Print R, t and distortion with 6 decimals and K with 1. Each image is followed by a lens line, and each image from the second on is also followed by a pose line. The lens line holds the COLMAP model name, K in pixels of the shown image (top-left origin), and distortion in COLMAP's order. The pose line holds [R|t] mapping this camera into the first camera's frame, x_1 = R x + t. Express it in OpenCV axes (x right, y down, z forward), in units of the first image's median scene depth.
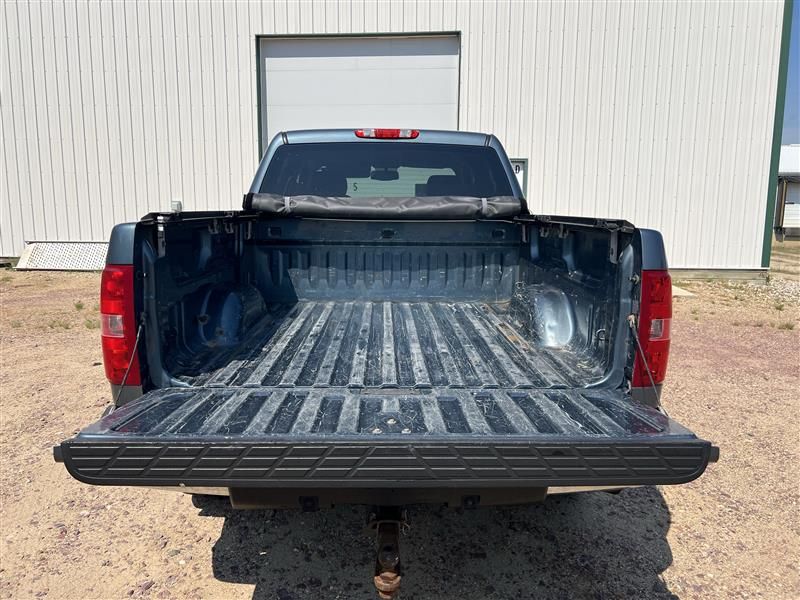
lens RADIAL K [[606.7, 0, 402.6], [0, 606.7, 296.6], [0, 0, 1]] dist [0.053933, -0.057676]
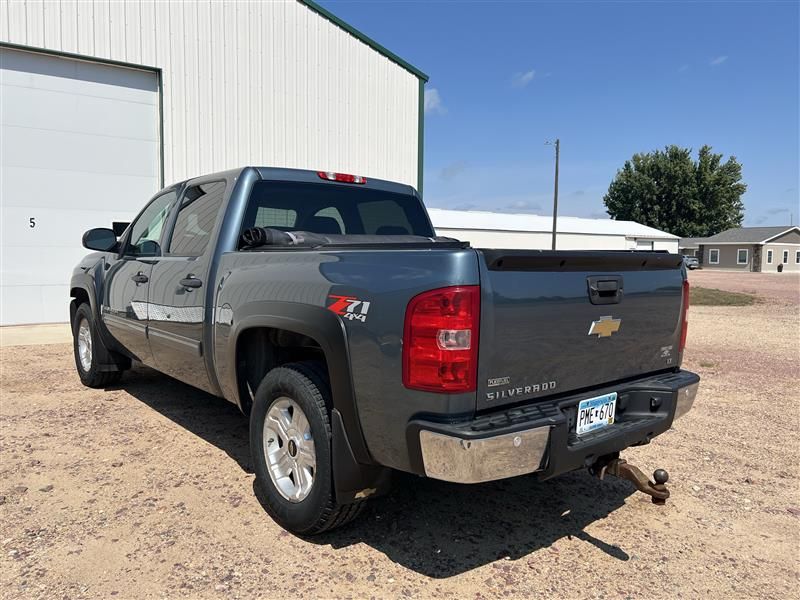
lens RADIAL K [[607.2, 0, 404.1], [0, 607.2, 299.9], [0, 0, 1]] dist [0.055333, -0.060155]
pose [[0.771762, -0.044367, 0.634361, -0.647147], [0.088389, 0.995364, -0.037918, 0.003120], [-0.629738, 0.085334, 0.772106, 0.100757]]
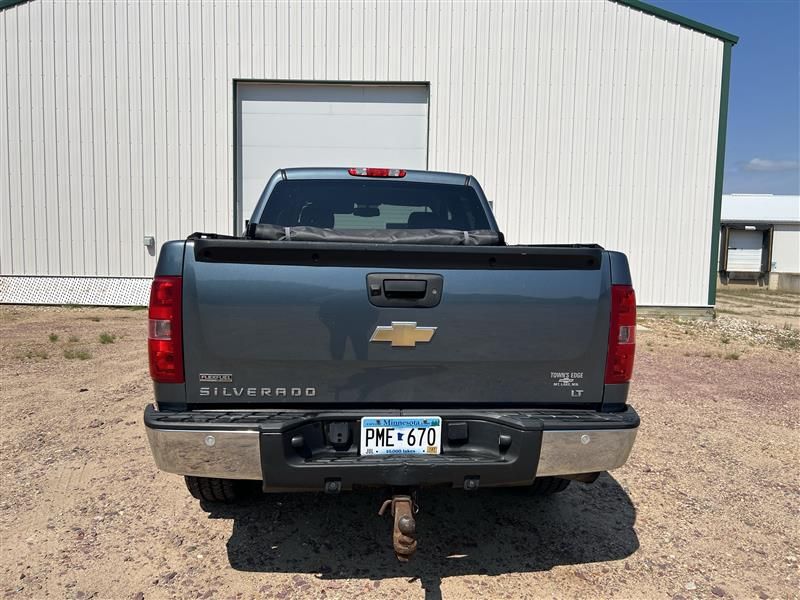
lens RADIAL K [[607.2, 0, 404.1], [0, 607.2, 299.9], [0, 0, 1]] dist [0.055333, -0.060155]
pose [[0.997692, 0.006232, 0.067613, -0.050284], [-0.001979, 0.998025, -0.062789, 0.032032], [-0.067871, 0.062510, 0.995734, -0.087490]]
